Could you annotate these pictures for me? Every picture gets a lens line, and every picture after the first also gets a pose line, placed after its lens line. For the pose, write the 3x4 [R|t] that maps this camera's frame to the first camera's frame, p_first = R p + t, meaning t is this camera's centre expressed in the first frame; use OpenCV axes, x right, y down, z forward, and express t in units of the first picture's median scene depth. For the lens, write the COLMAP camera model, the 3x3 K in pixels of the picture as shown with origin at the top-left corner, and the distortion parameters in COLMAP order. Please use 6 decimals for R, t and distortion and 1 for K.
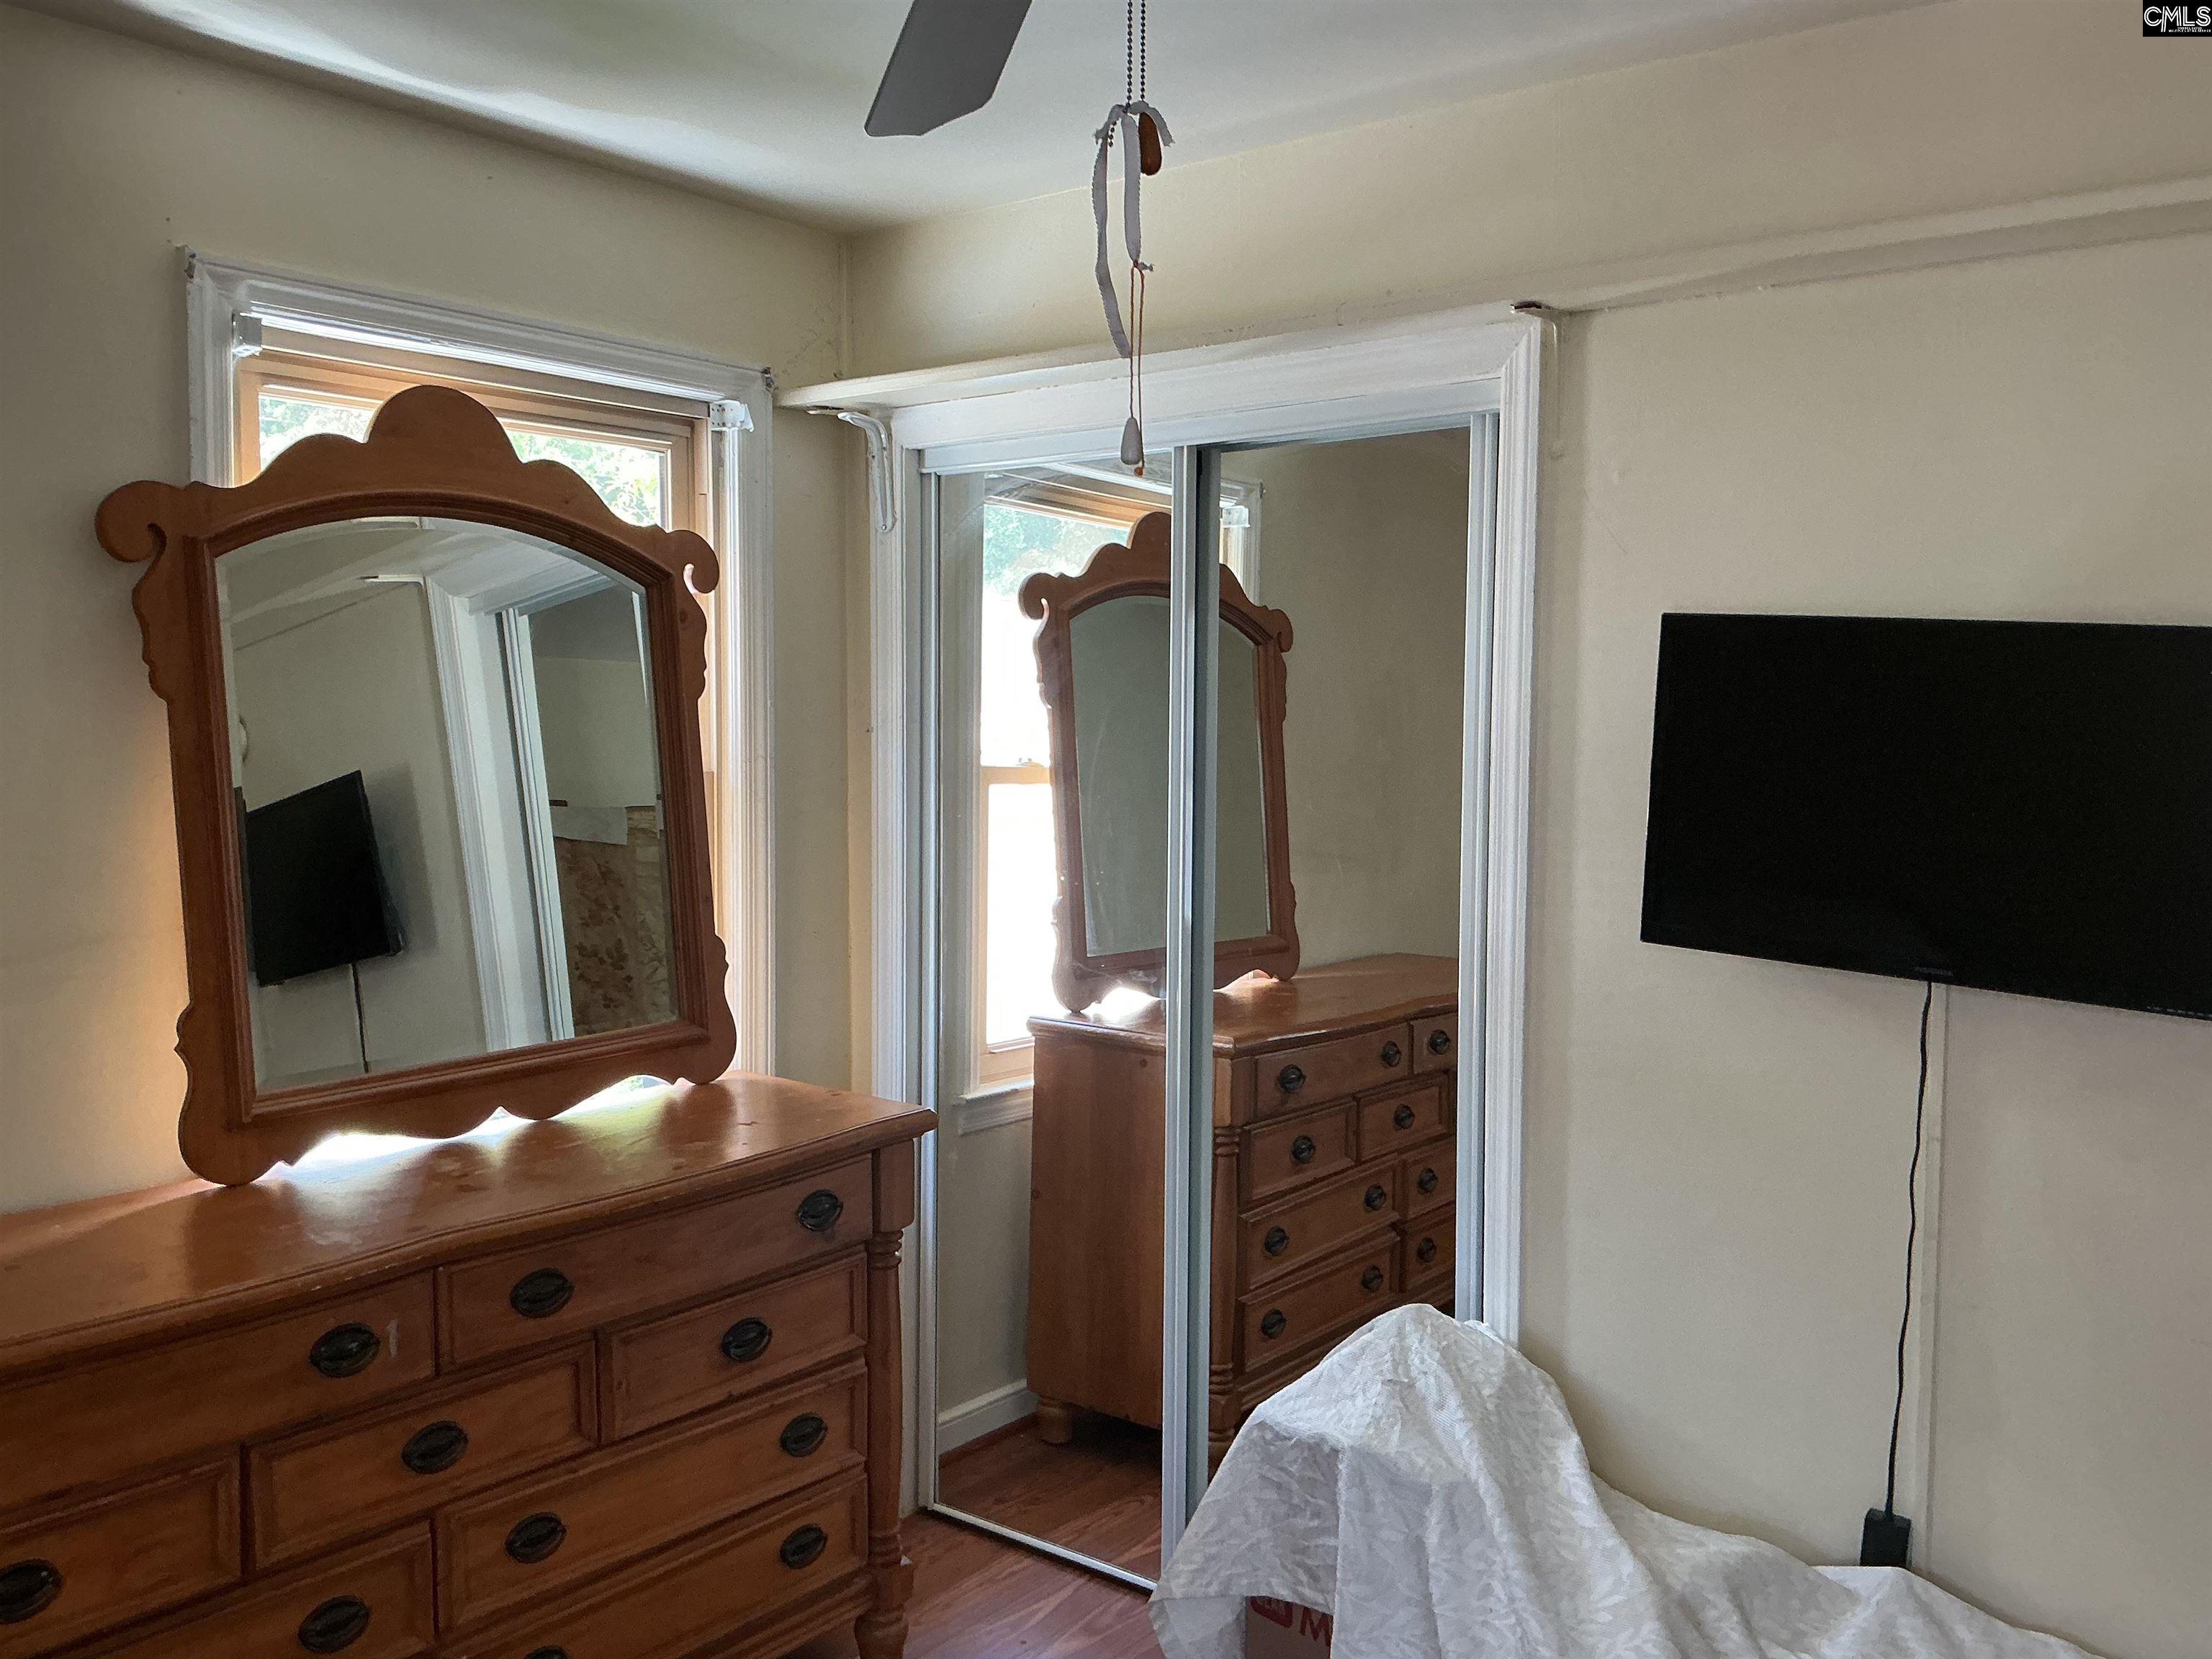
lens RADIAL K [[1845.5, 0, 1111.2], [0, 1845.5, 818.7], [0, 0, 1]] dist [0.134229, -0.268088]
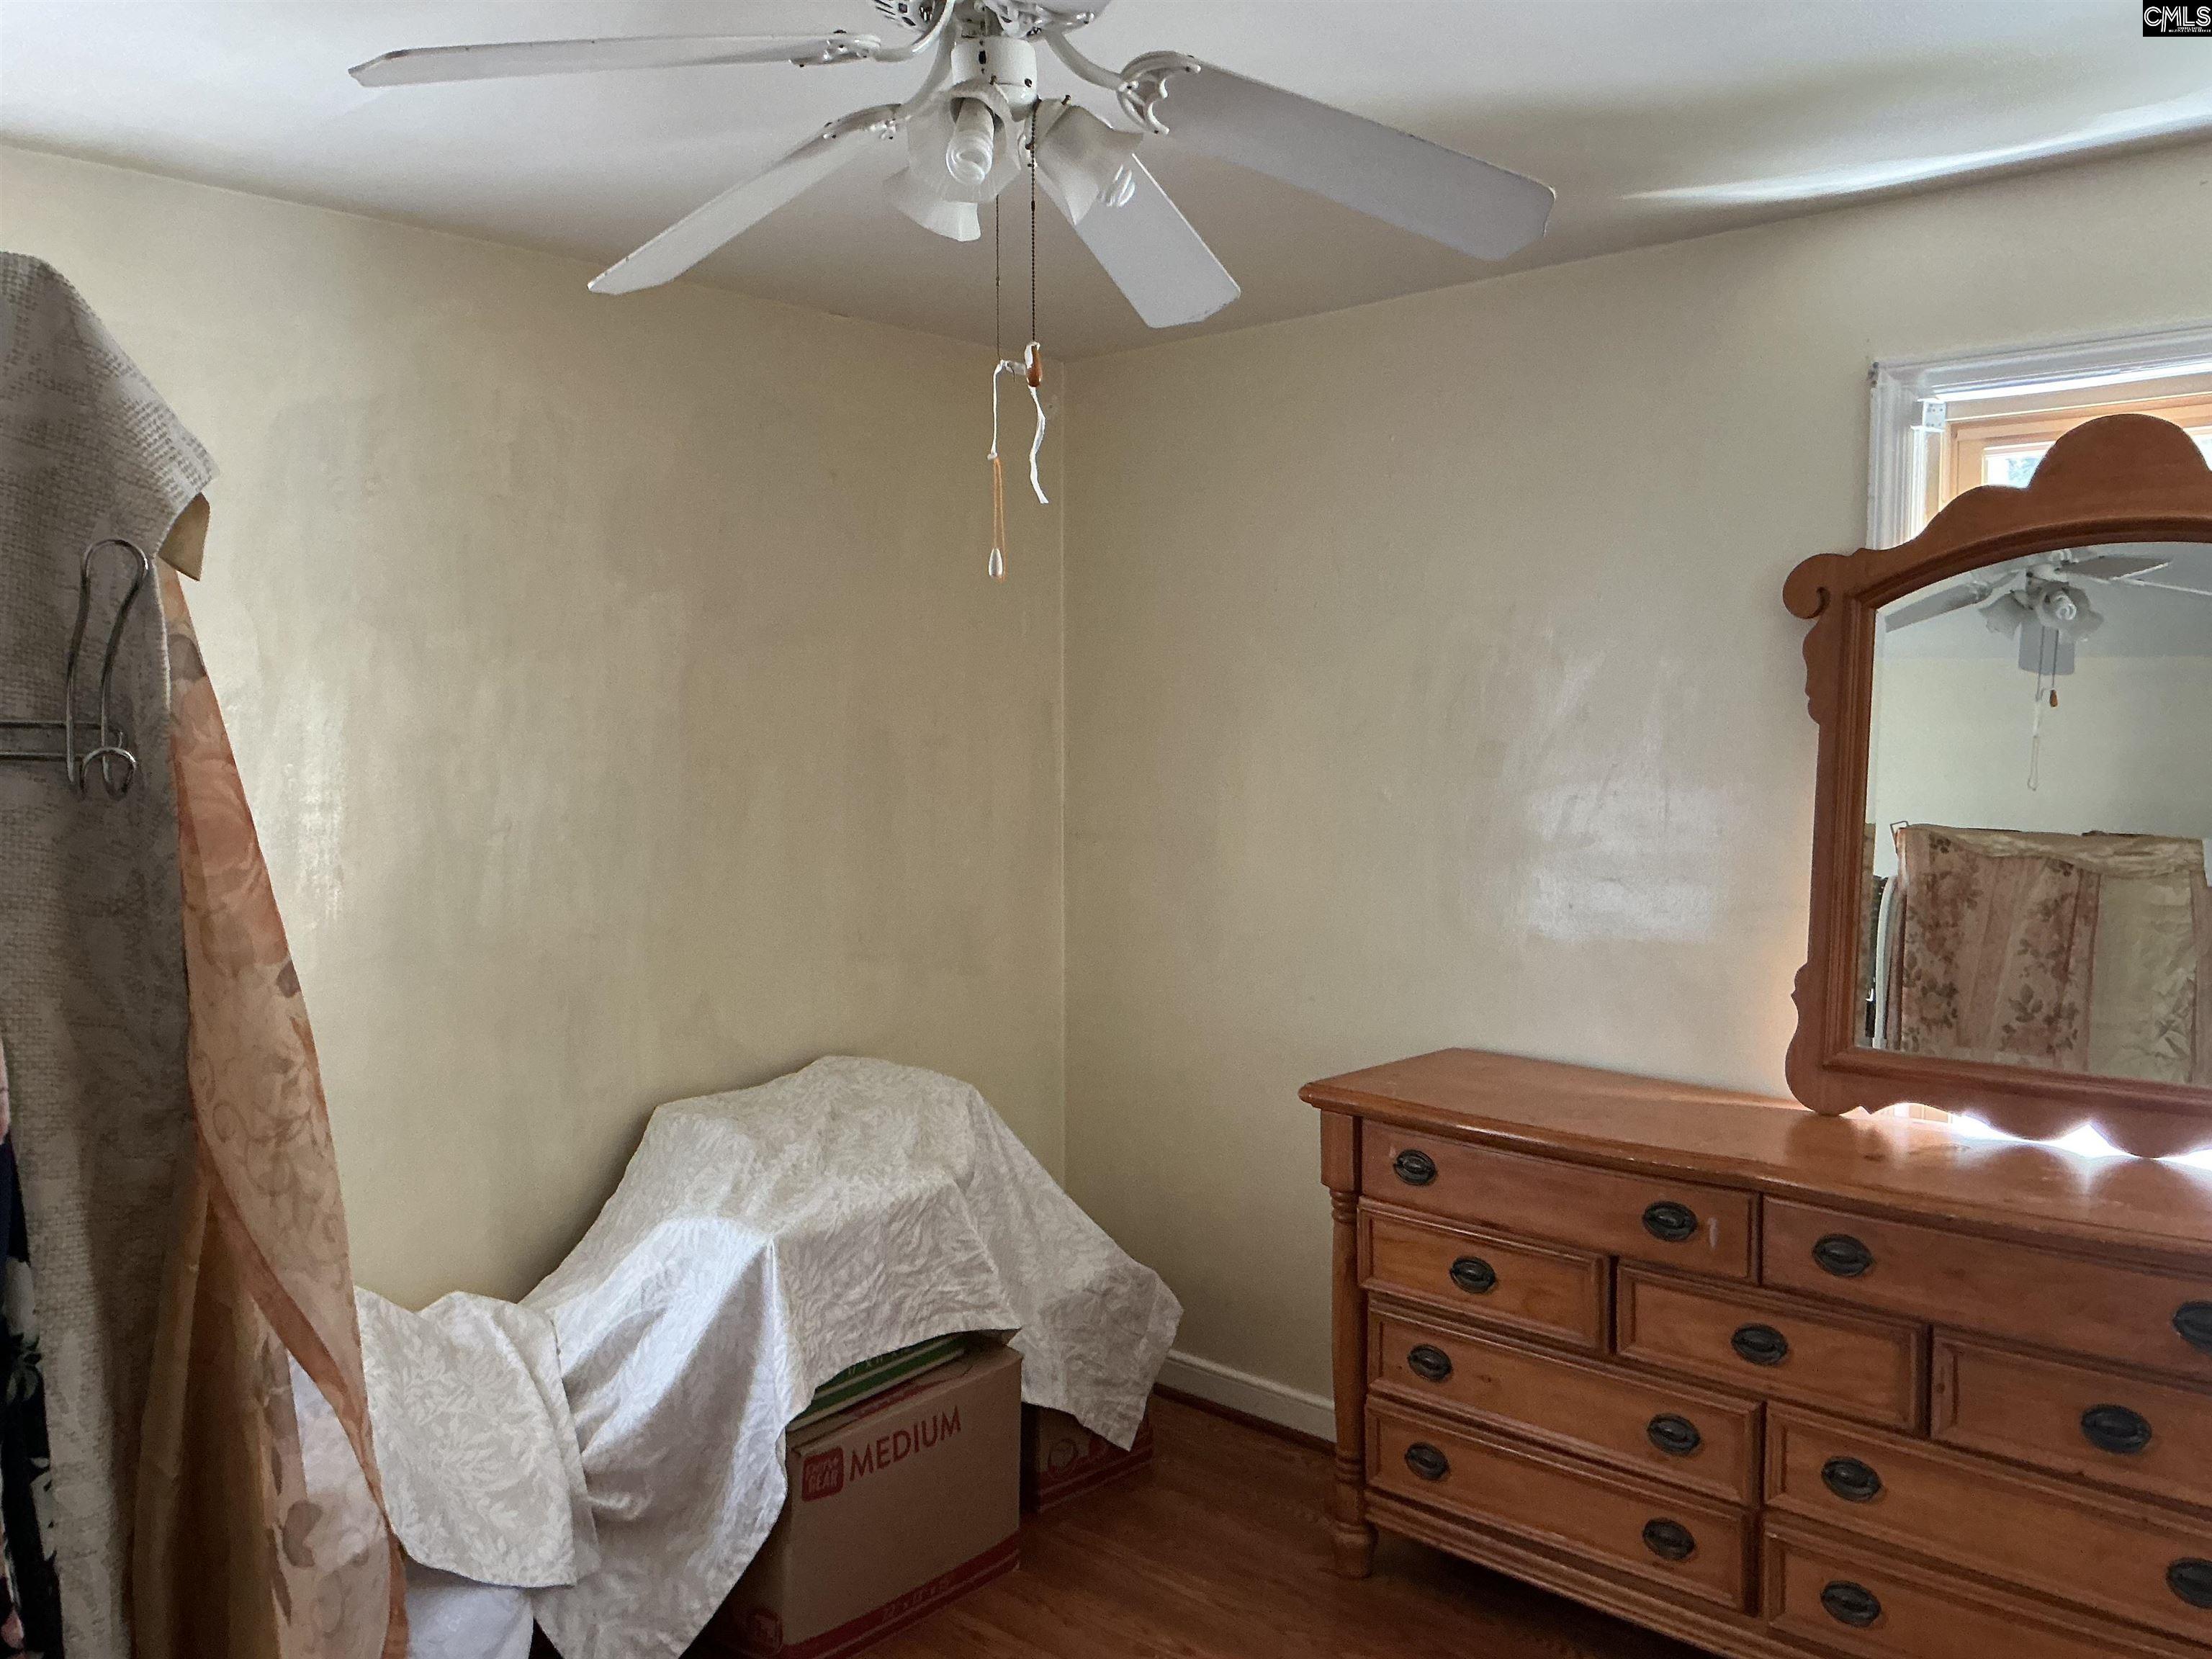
lens RADIAL K [[1845.5, 0, 1111.2], [0, 1845.5, 818.7], [0, 0, 1]] dist [0.134229, -0.268088]
pose [[-0.103813, 0.044155, -0.993616, 0.800514], [-0.060954, 0.996854, 0.050668, -0.033238], [0.992727, 0.065825, -0.100795, 0.637528]]
